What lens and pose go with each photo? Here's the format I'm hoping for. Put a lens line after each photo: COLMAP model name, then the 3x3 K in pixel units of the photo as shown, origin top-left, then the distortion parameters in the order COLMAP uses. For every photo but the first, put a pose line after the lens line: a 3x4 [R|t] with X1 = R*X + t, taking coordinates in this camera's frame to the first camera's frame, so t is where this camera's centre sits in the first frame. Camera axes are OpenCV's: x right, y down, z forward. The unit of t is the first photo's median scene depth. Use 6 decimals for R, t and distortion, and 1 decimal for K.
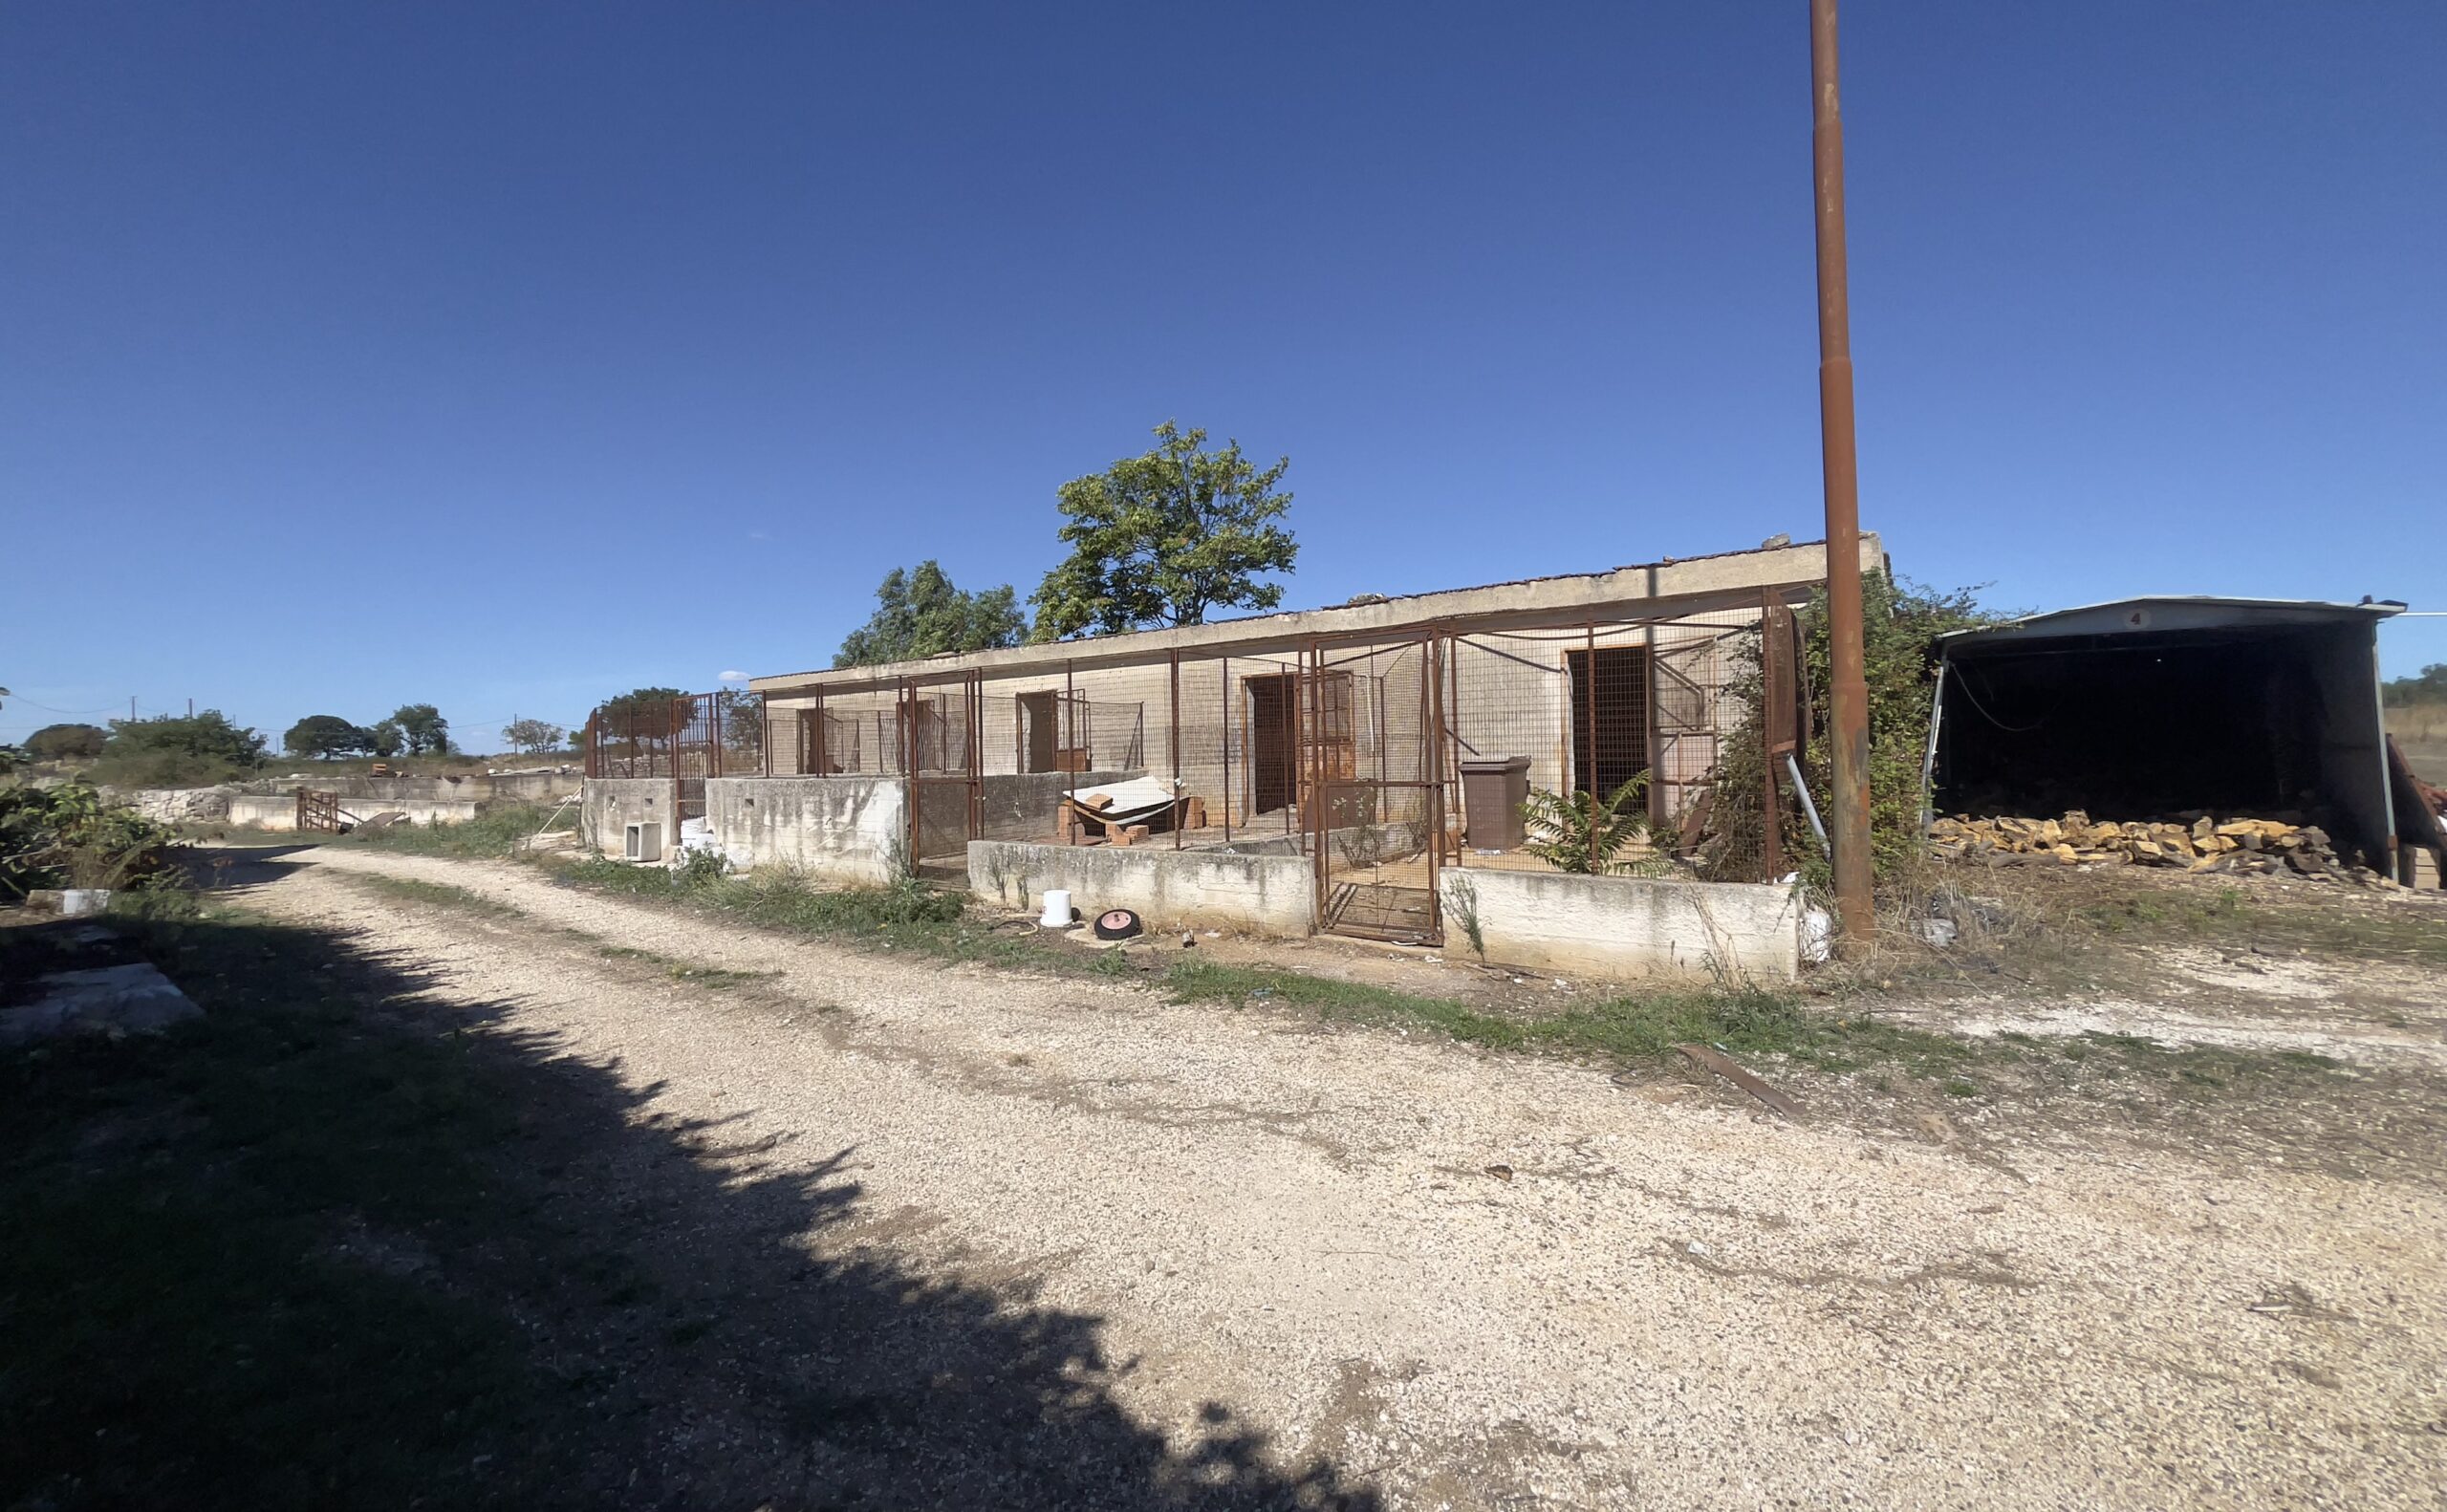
lens RADIAL K [[943.8, 0, 1167.6], [0, 943.8, 753.7], [0, 0, 1]] dist [-0.065053, 0.015004]
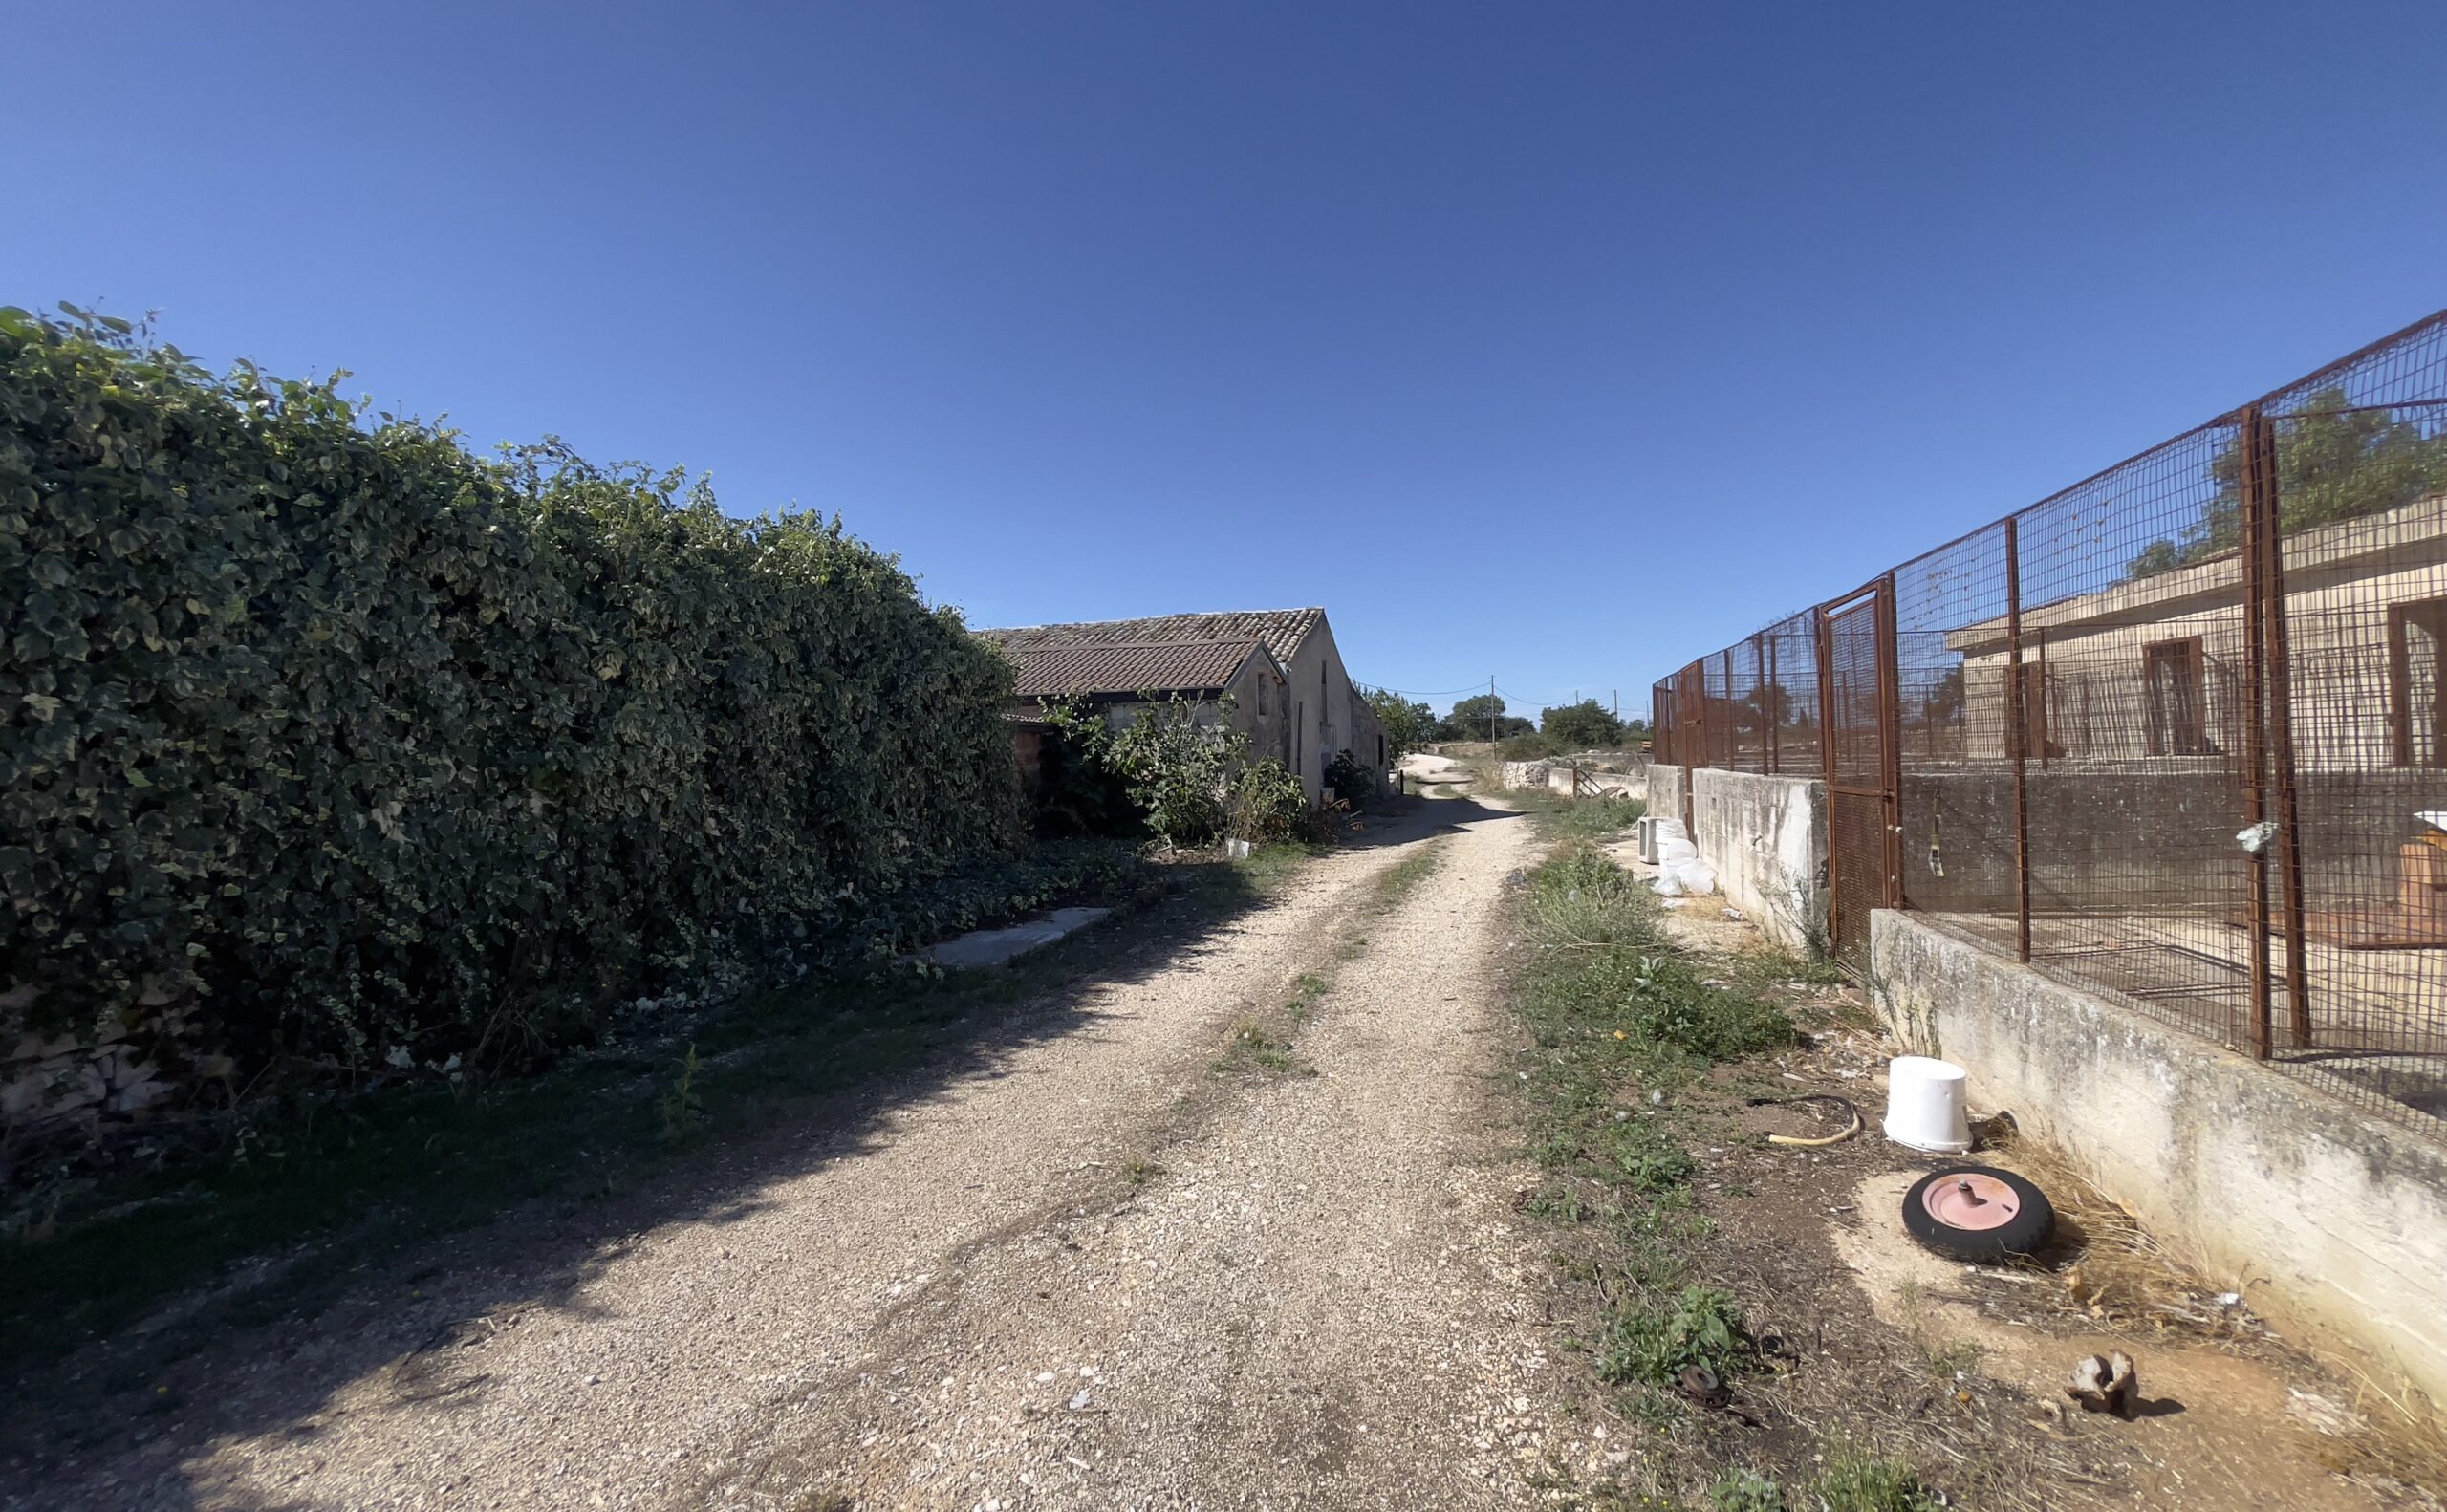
lens RADIAL K [[970.5, 0, 1221.6], [0, 970.5, 747.8], [0, 0, 1]] dist [0.001242, 0.000129]
pose [[0.386127, 0.004898, -0.922433, 0.169863], [0.013635, 0.999846, 0.011016, -0.007206], [0.922345, -0.016831, 0.386001, 0.555335]]
